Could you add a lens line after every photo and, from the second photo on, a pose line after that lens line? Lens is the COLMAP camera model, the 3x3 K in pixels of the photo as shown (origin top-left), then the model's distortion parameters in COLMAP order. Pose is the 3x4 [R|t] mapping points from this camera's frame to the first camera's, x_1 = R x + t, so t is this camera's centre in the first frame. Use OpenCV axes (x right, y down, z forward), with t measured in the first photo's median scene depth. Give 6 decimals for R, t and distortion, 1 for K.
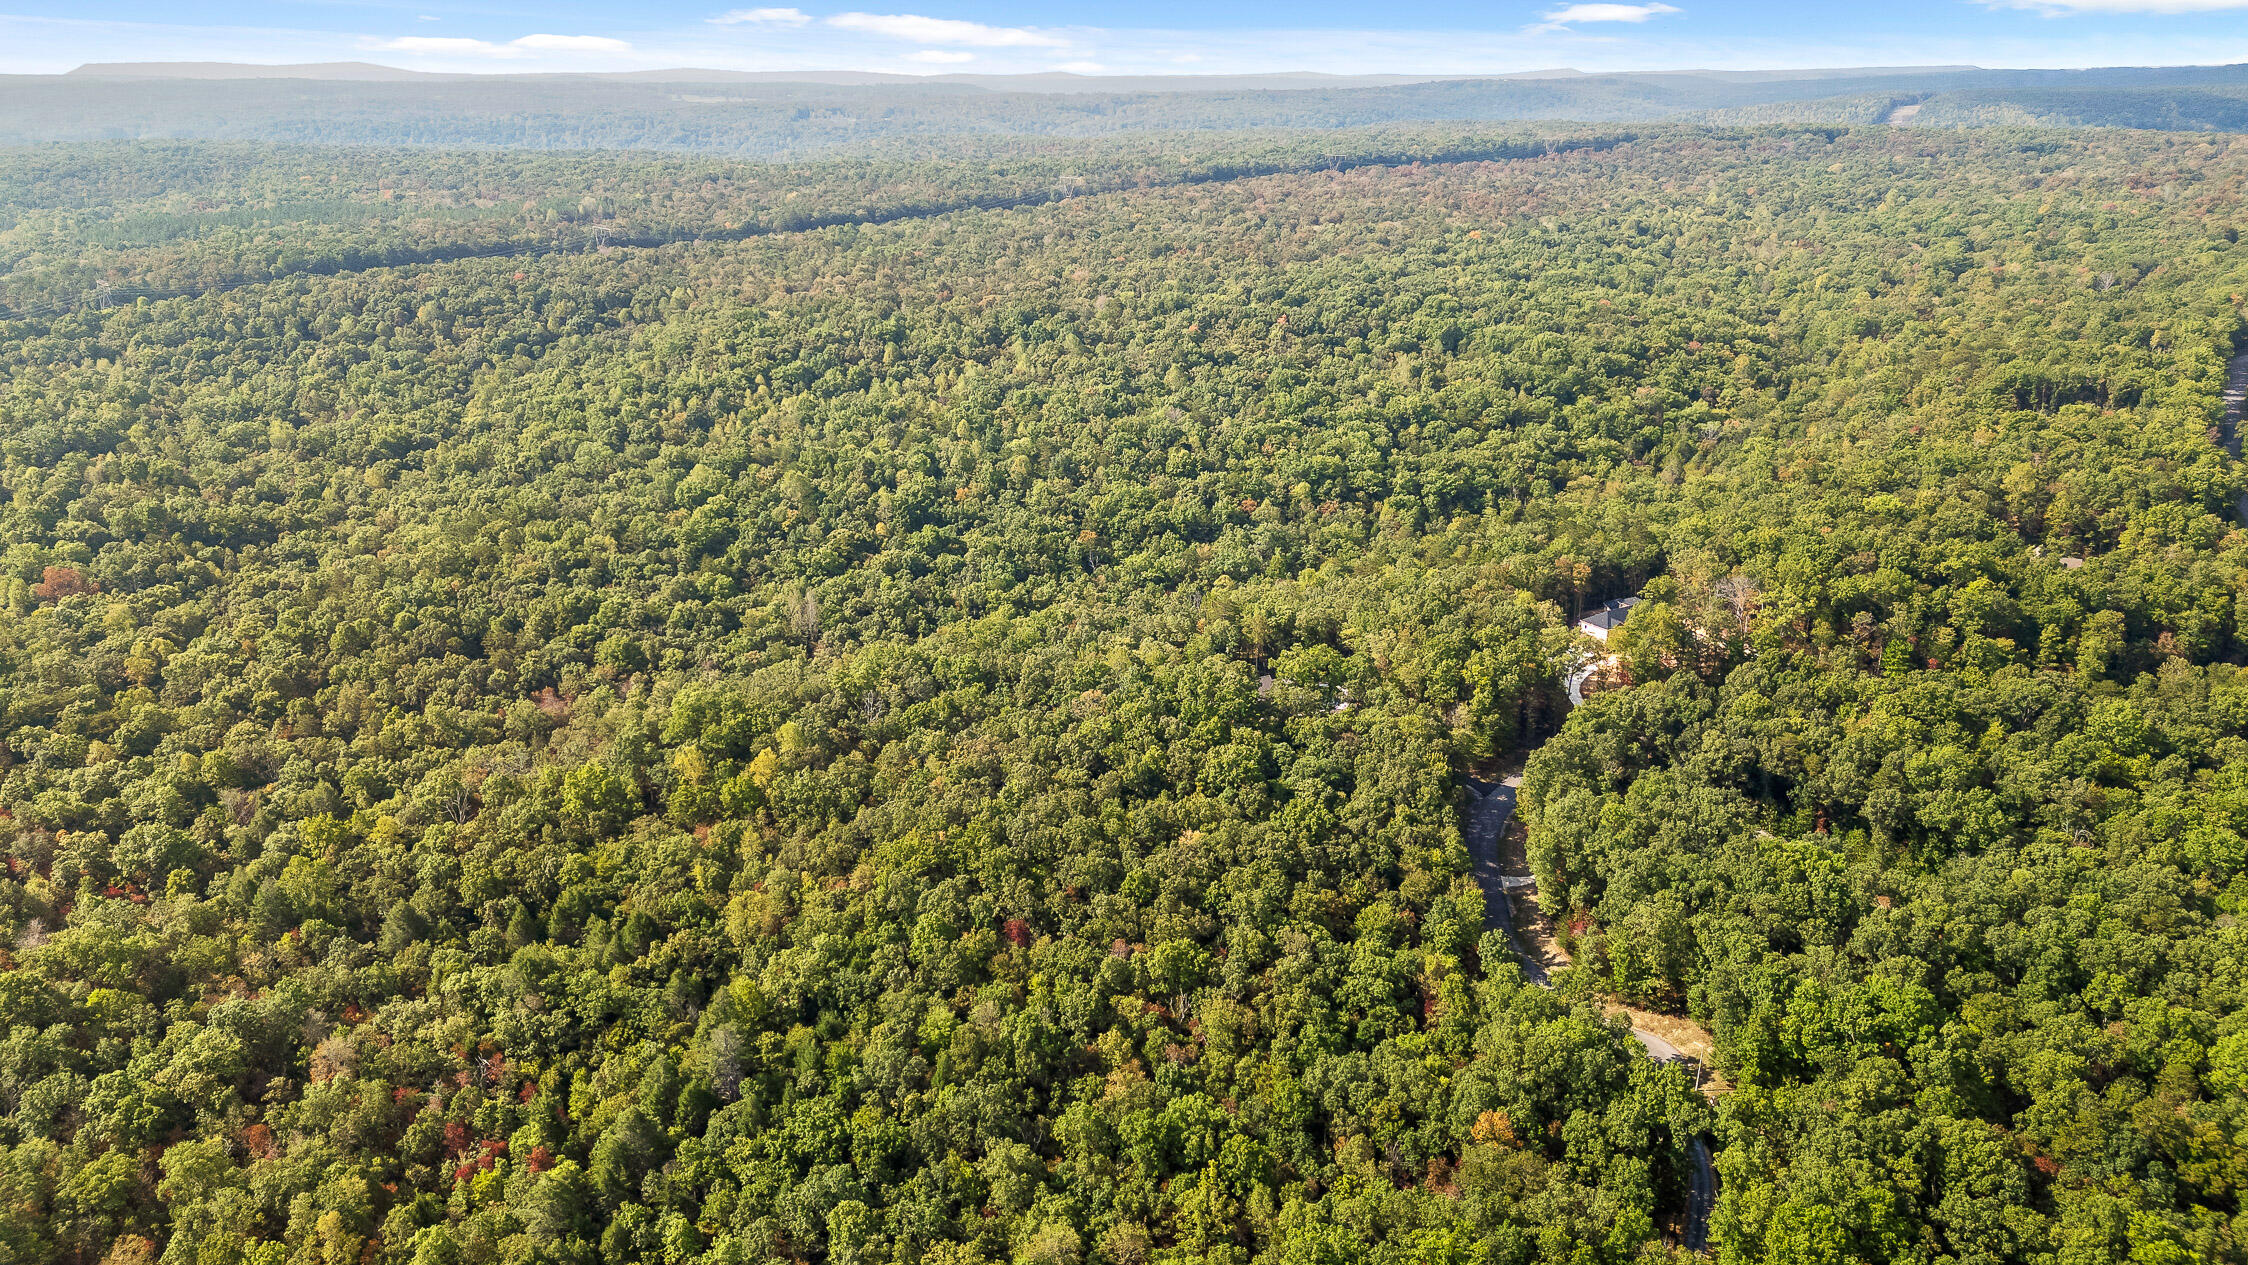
lens RADIAL K [[1539.0, 0, 1124.0], [0, 1539.0, 632.5], [0, 0, 1]] dist [0.087421, -0.092110]
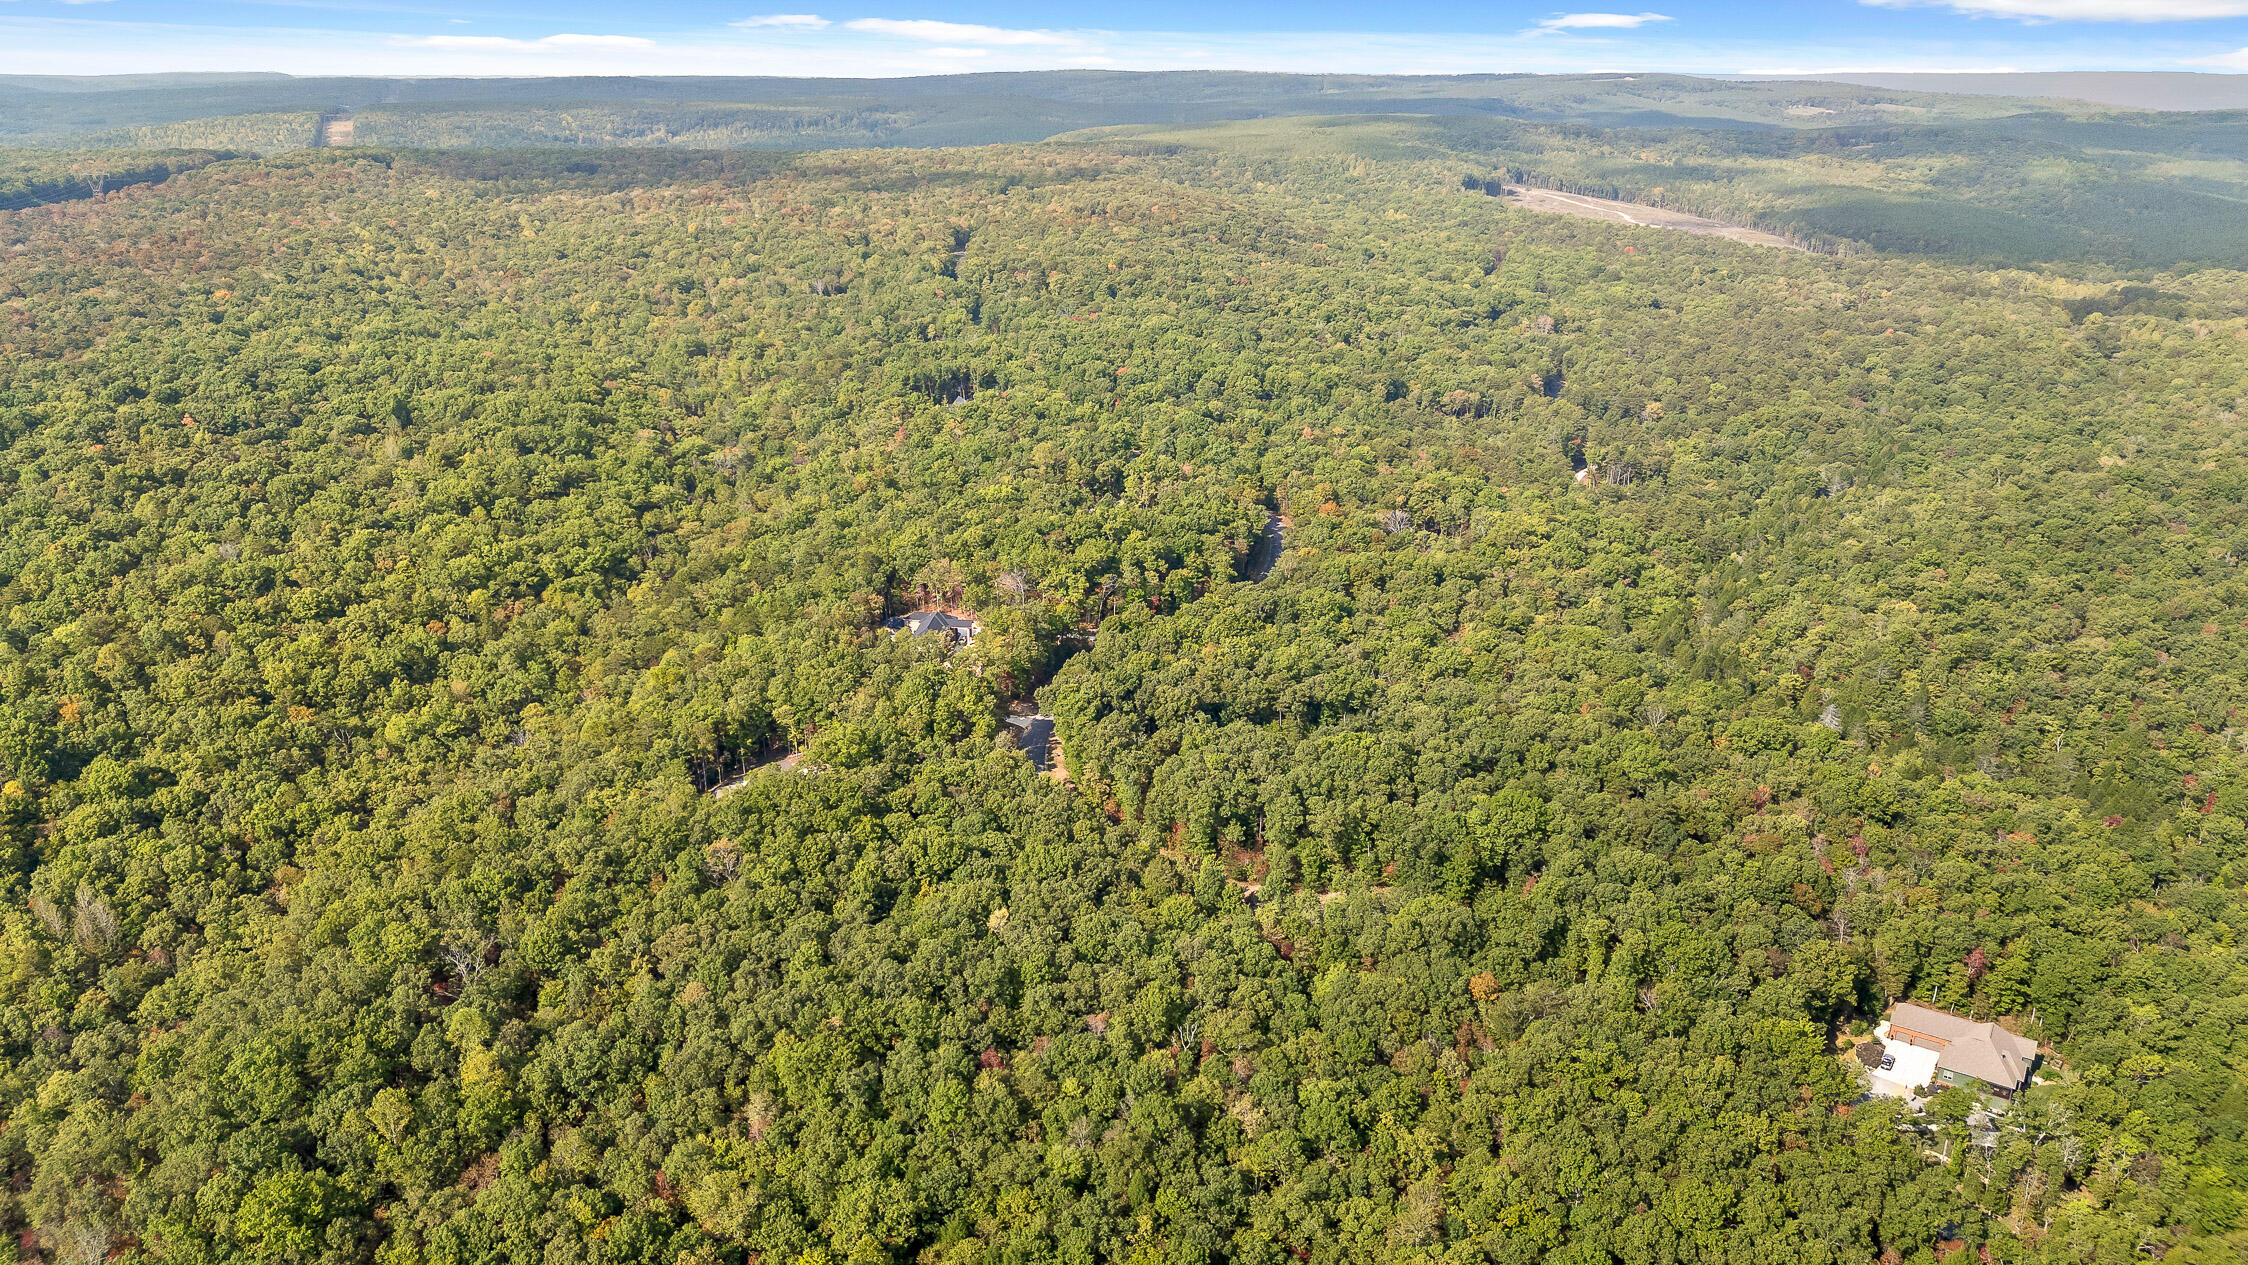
lens RADIAL K [[1539.0, 0, 1124.0], [0, 1539.0, 632.5], [0, 0, 1]] dist [0.087421, -0.092110]
pose [[0.630172, -0.260225, 0.731551, -0.333065], [0.267214, 0.957299, 0.110344, -0.076739], [-0.729027, 0.125945, 0.672798, 0.121204]]
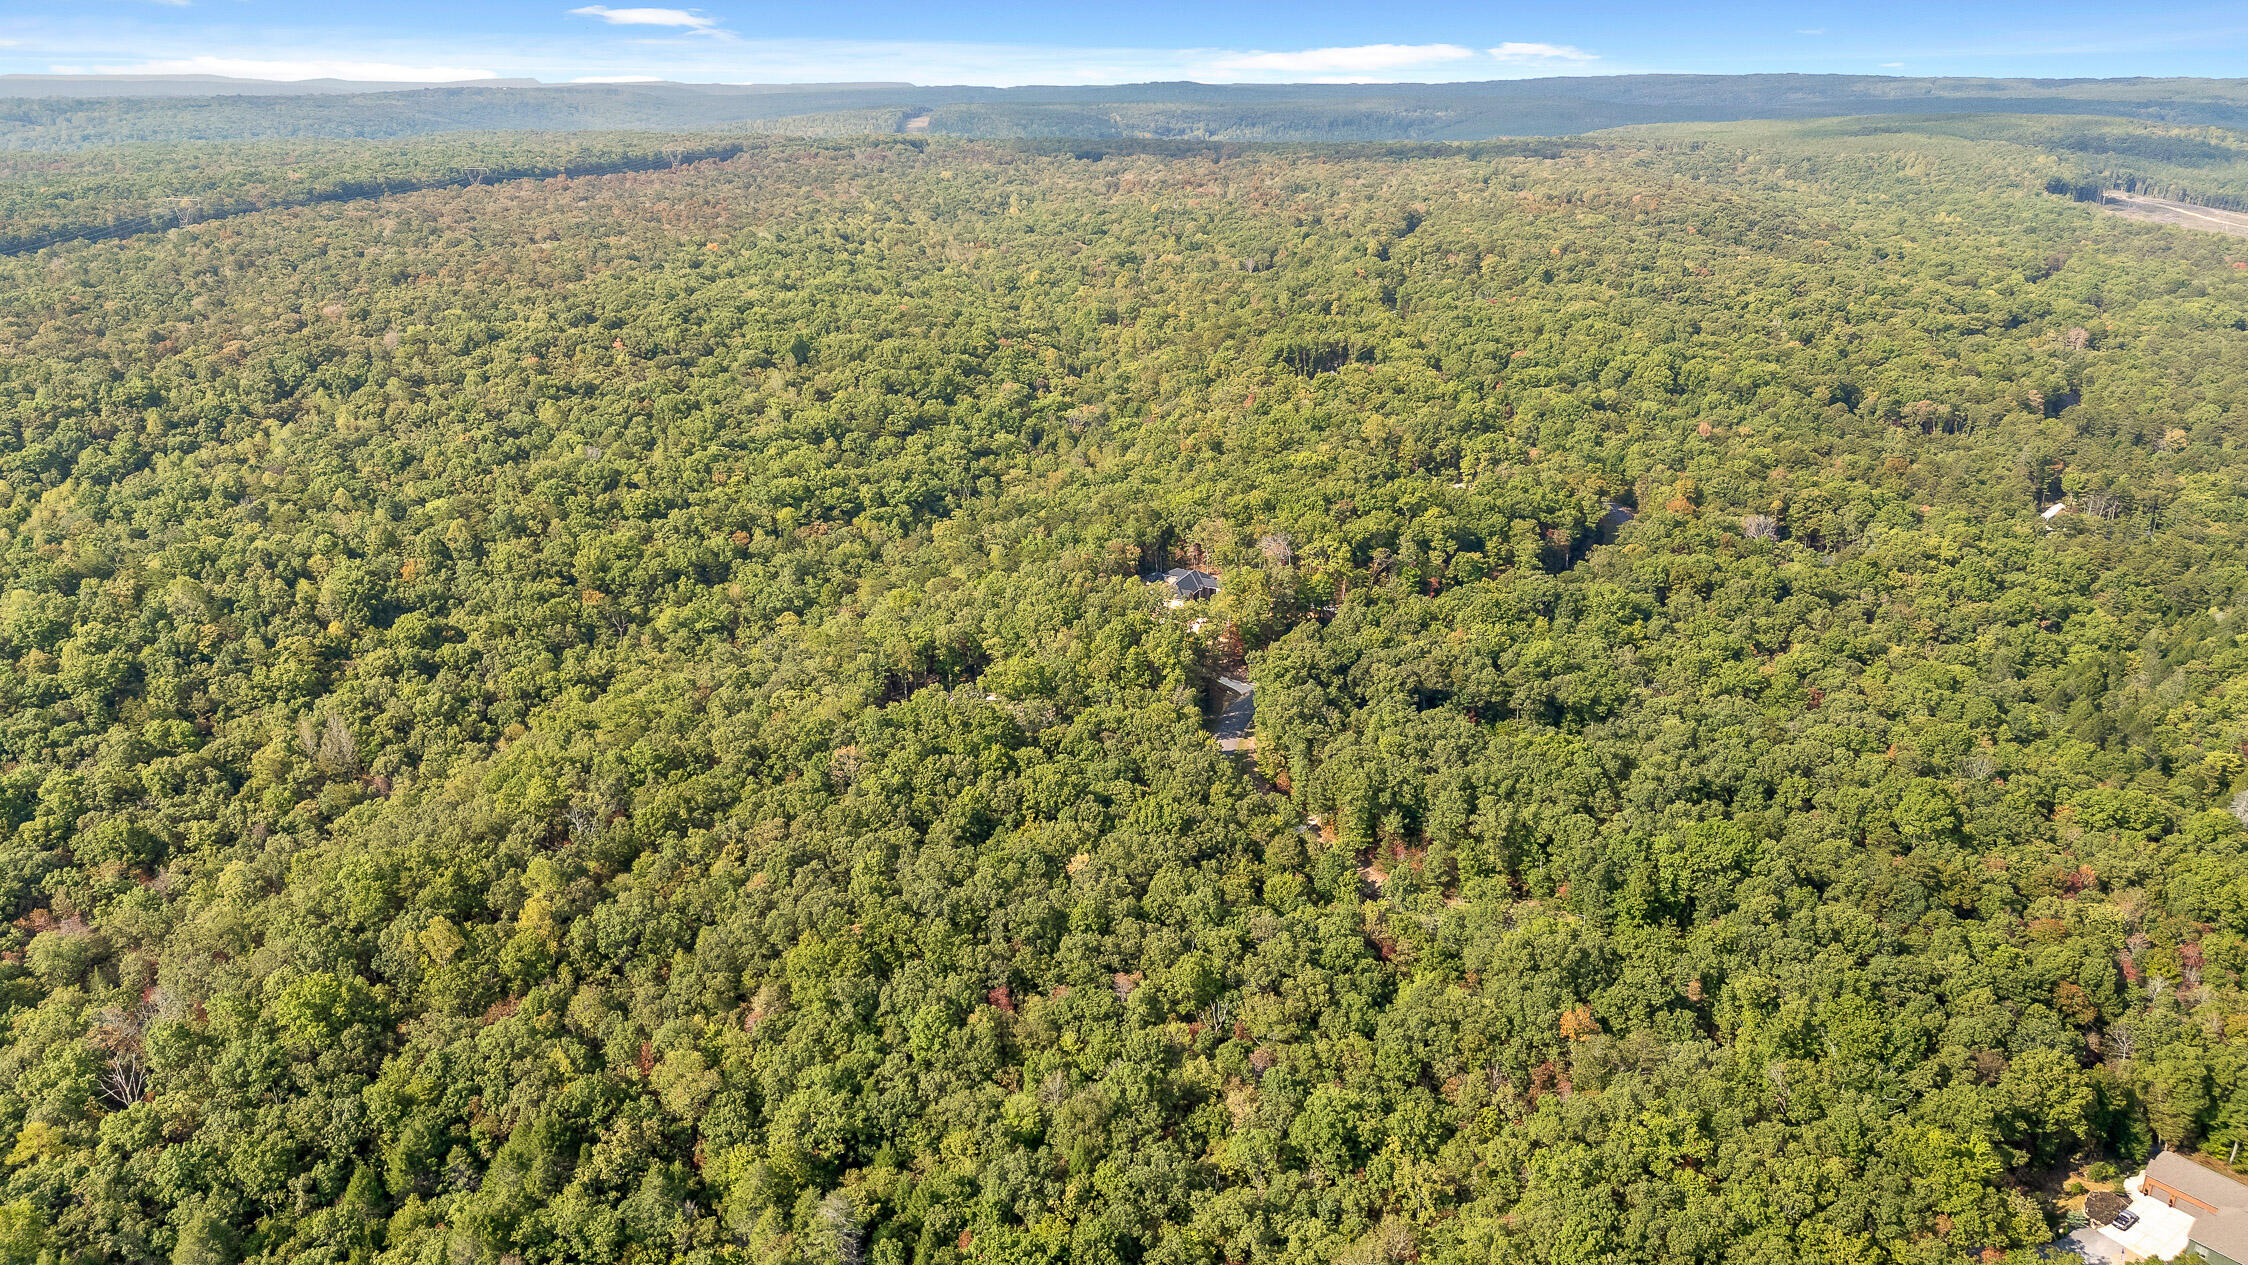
lens RADIAL K [[1563.7, 0, 1124.0], [0, 1563.7, 632.5], [0, 0, 1]] dist [0.089324, -0.097977]
pose [[0.843298, -0.173008, 0.508839, -0.223787], [0.178788, 0.983155, 0.037973, -0.022444], [-0.506837, 0.058952, 0.860024, 0.071293]]
